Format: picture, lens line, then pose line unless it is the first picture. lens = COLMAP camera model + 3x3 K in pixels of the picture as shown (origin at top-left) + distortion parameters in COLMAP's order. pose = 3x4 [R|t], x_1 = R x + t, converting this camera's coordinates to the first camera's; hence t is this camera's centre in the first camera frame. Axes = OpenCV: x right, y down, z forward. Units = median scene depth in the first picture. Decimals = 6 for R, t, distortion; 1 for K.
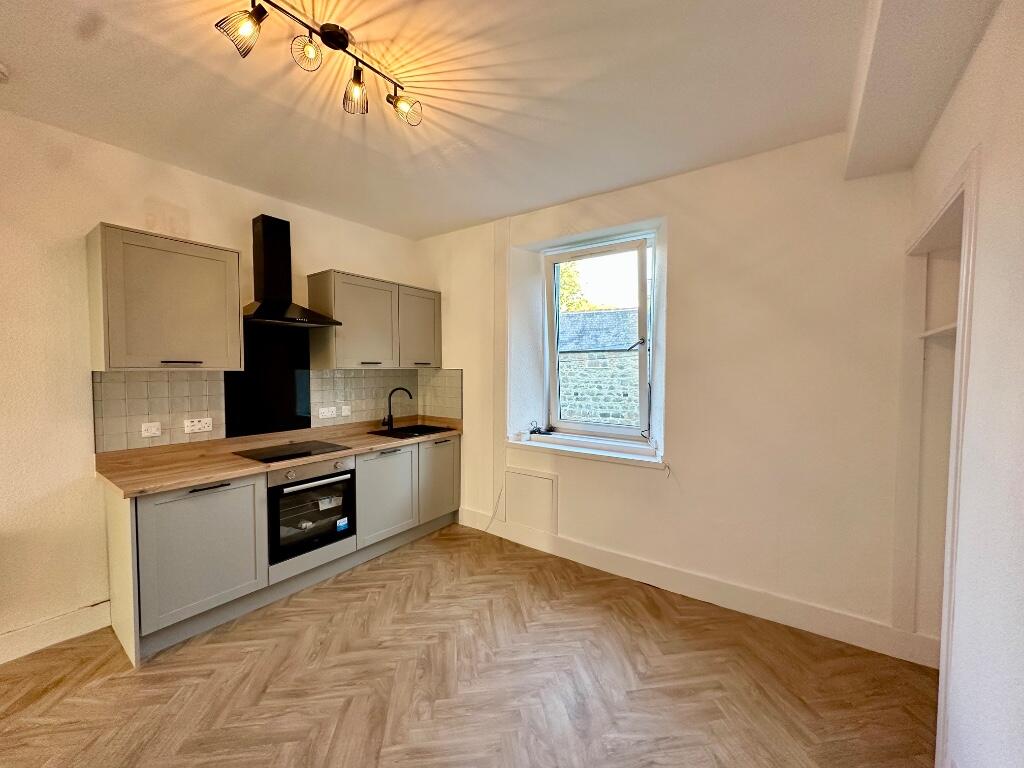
lens RADIAL K [[409.3, 0, 510.3], [0, 409.3, 383.8], [0, 0, 1]] dist [-0.001288, -0.000237]
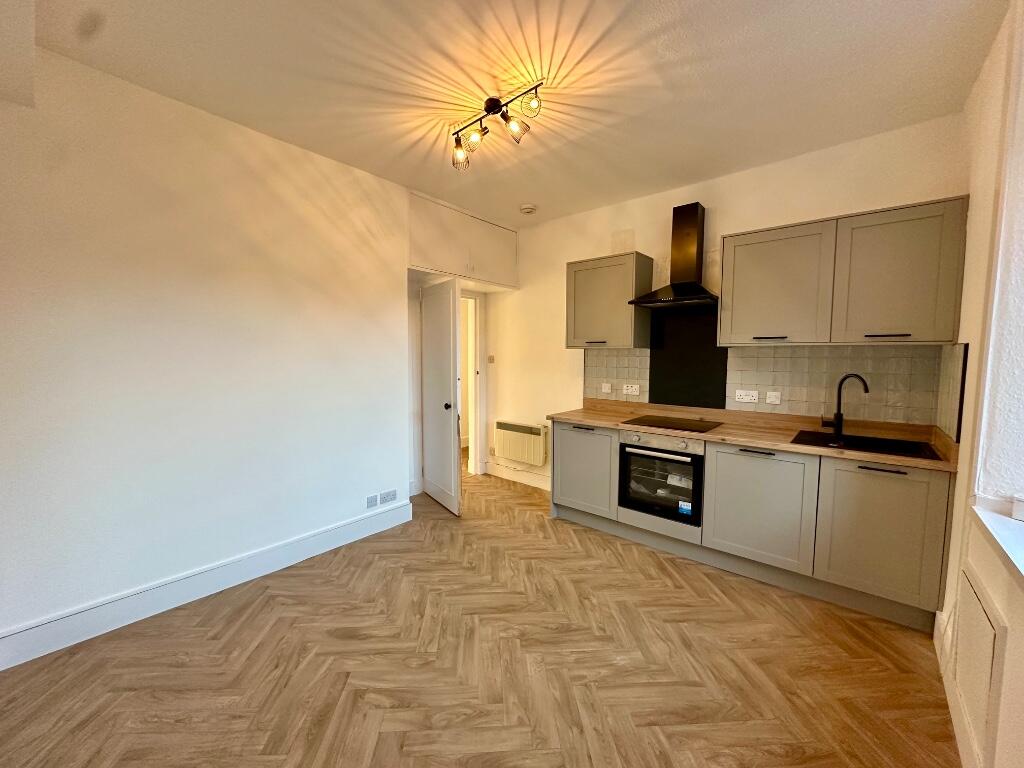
lens RADIAL K [[409.3, 0, 510.3], [0, 409.3, 383.8], [0, 0, 1]] dist [-0.001288, -0.000237]
pose [[-0.083835, 0.070170, -0.994006, 0.588843], [-0.043053, 0.996331, 0.073965, 0.000179], [0.995549, 0.048996, -0.080507, 0.691528]]
